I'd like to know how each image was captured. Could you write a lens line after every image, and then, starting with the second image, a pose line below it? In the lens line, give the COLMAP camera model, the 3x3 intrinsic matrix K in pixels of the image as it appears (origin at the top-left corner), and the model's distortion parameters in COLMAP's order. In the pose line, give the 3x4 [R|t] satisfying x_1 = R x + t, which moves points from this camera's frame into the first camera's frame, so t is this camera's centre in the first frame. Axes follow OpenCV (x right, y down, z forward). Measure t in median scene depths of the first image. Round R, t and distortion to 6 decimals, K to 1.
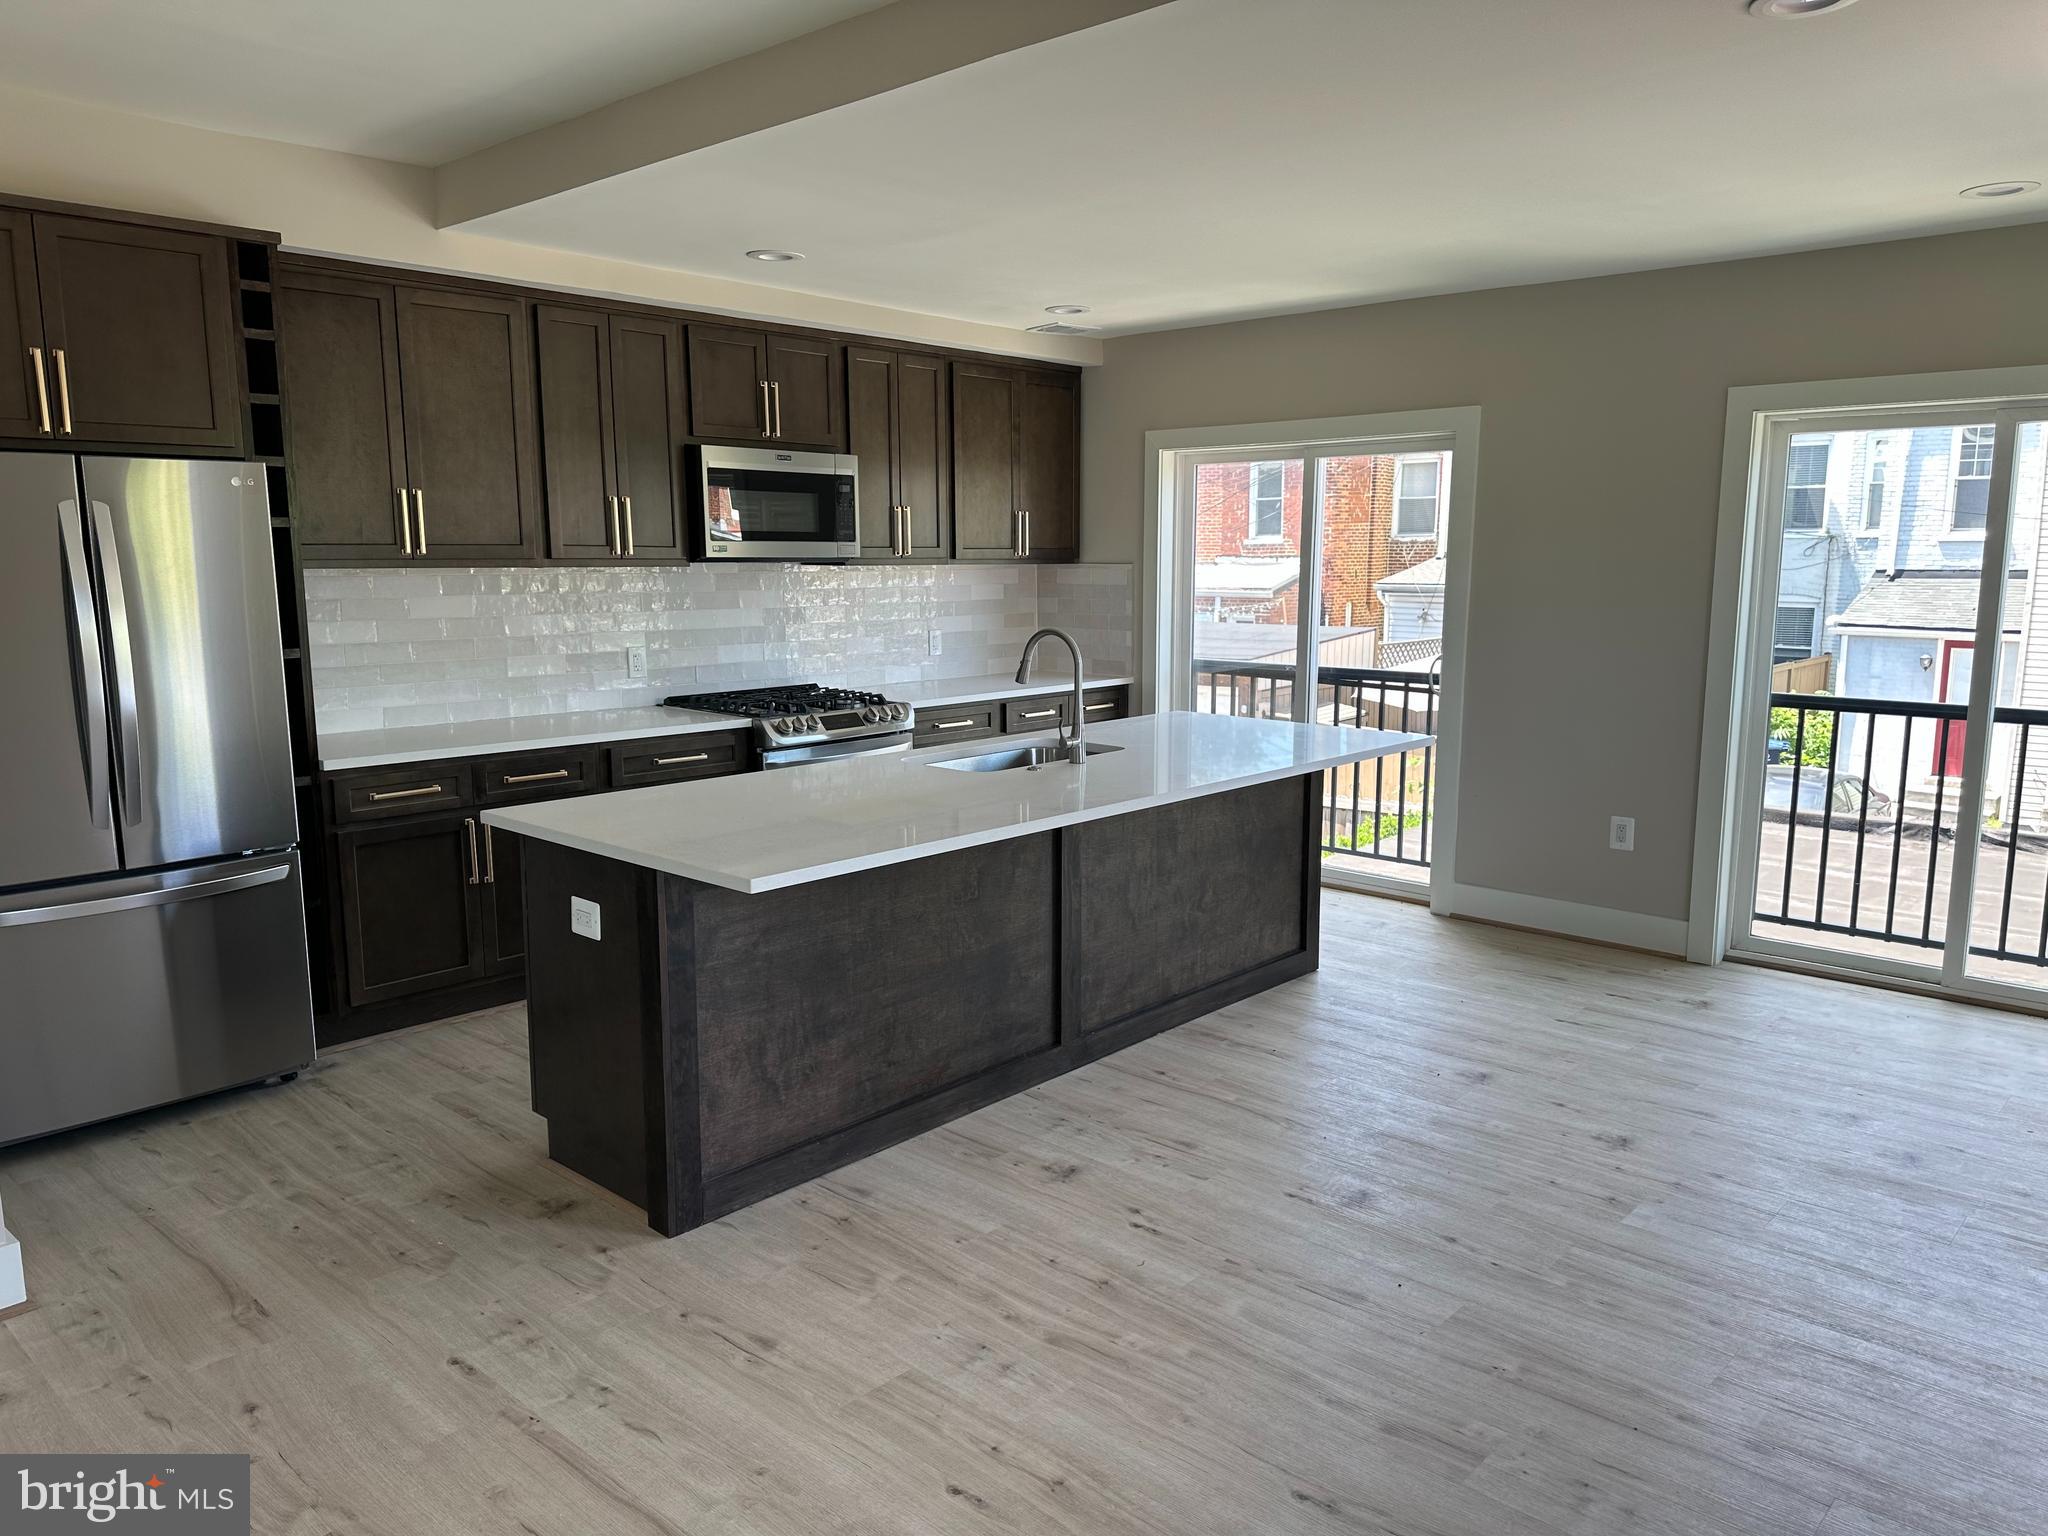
lens RADIAL K [[1433.1, 0, 1028.2], [0, 1433.1, 769.0], [0, 0, 1]] dist [0.124261, -0.175063]
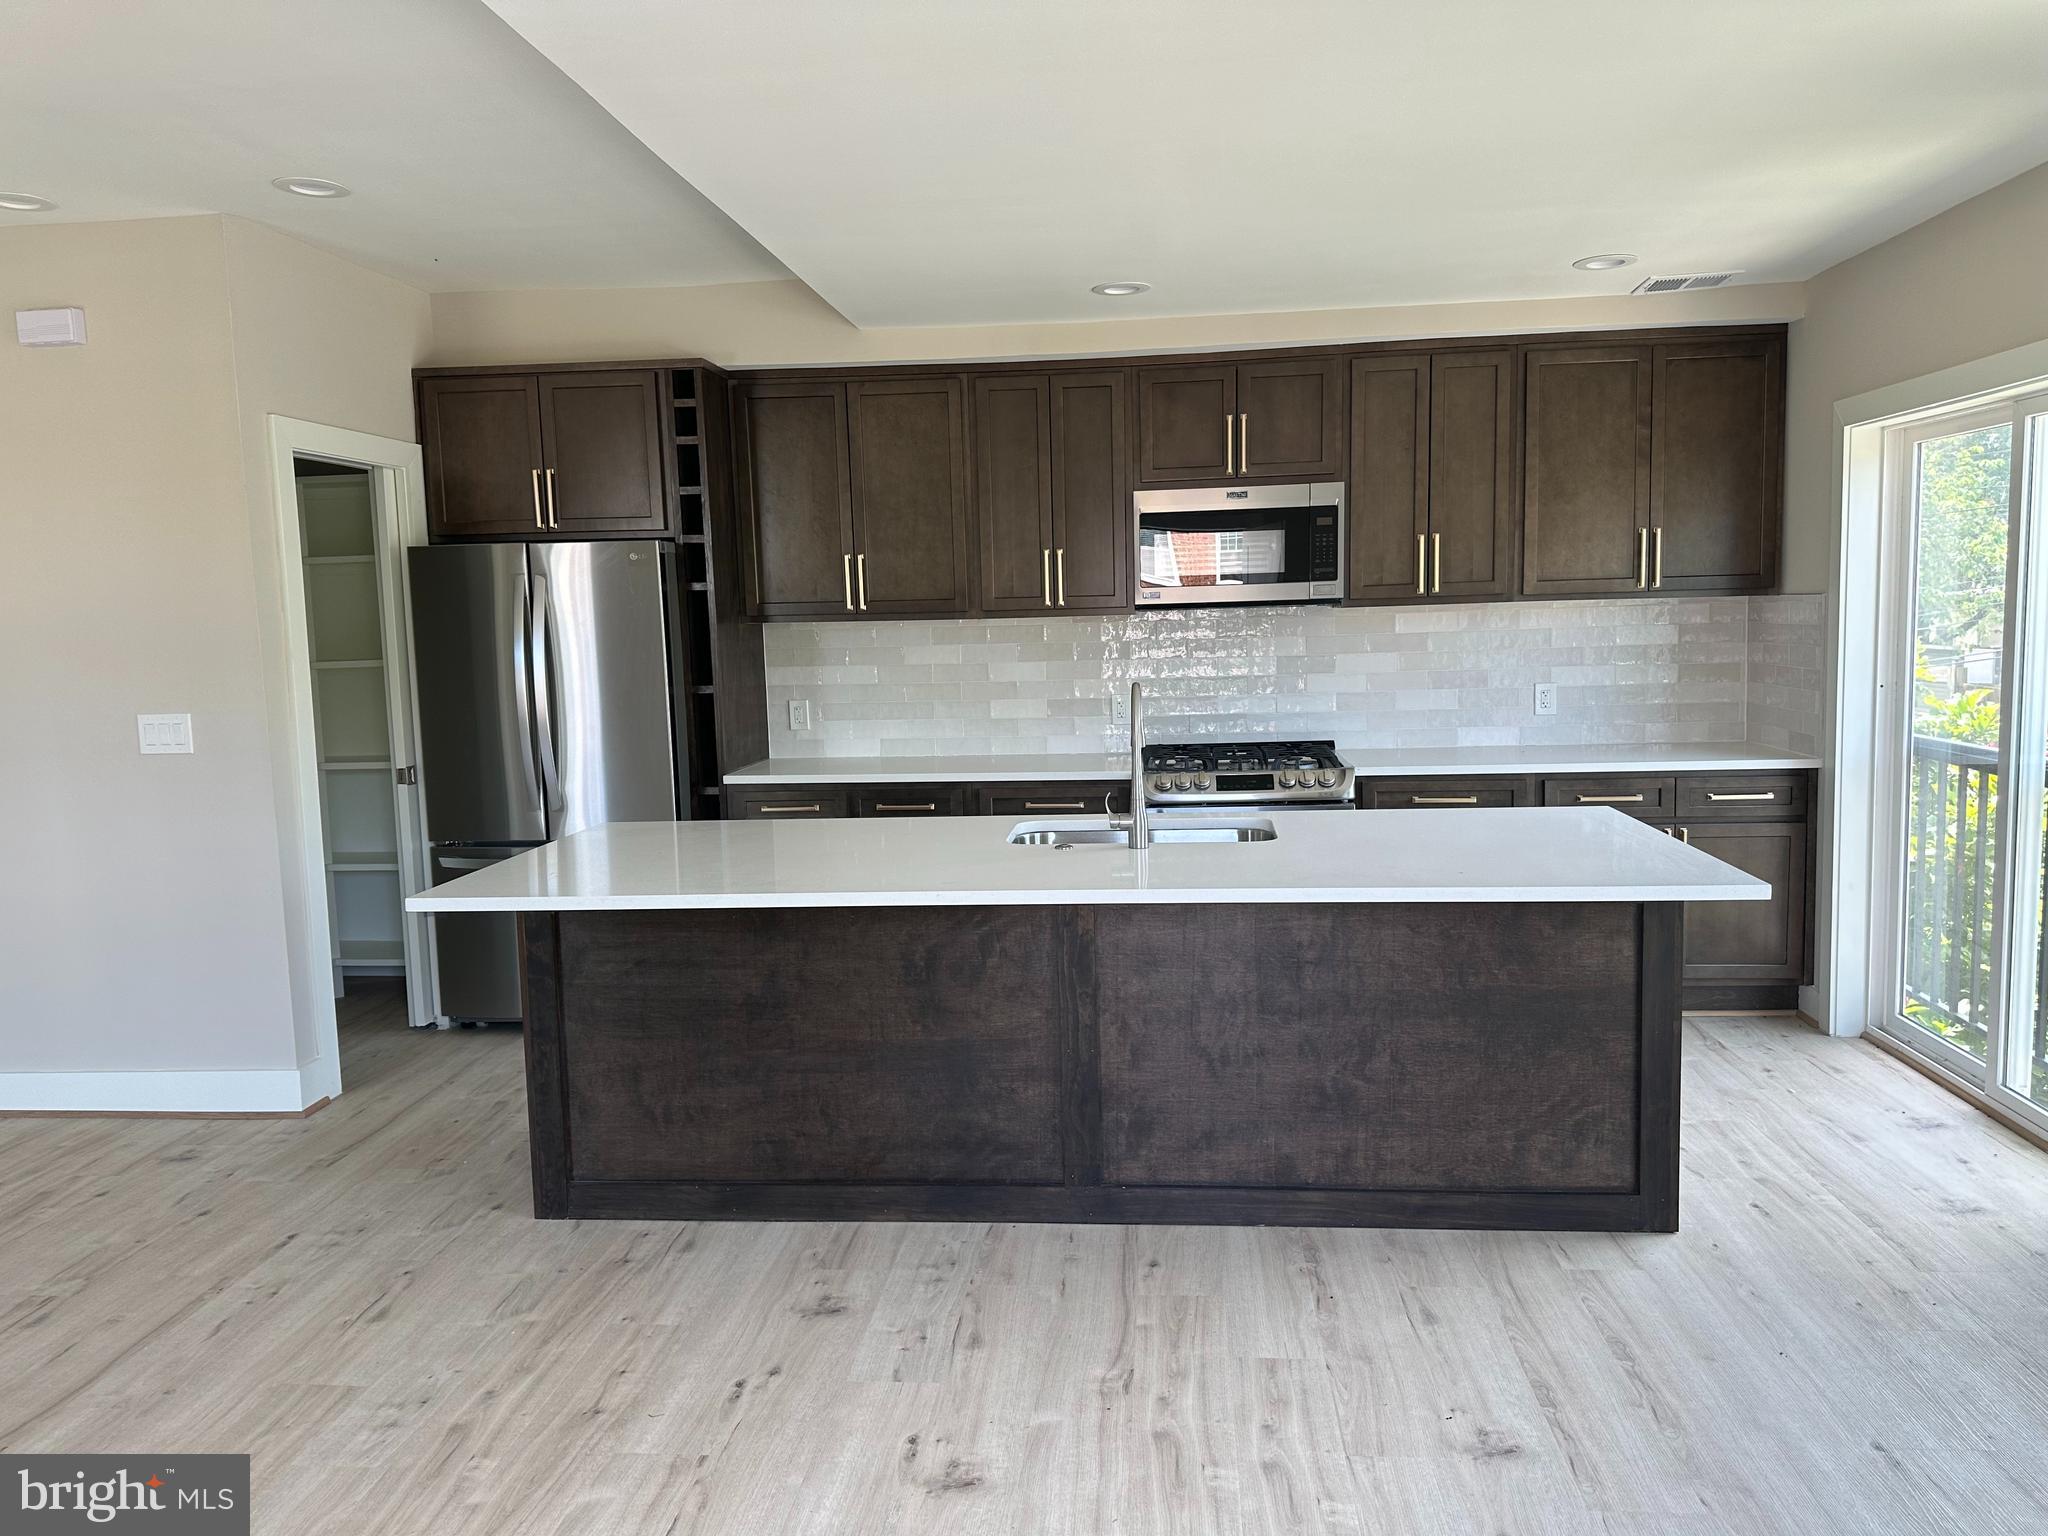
lens RADIAL K [[1450.4, 0, 1029.0], [0, 1450.4, 733.4], [0, 0, 1]] dist [0.070384, -0.085685]
pose [[0.599070, 0.051667, -0.799028, 0.600060], [-0.094549, 0.995499, -0.006517, -0.053194], [0.795095, 0.079452, 0.601258, 0.417079]]
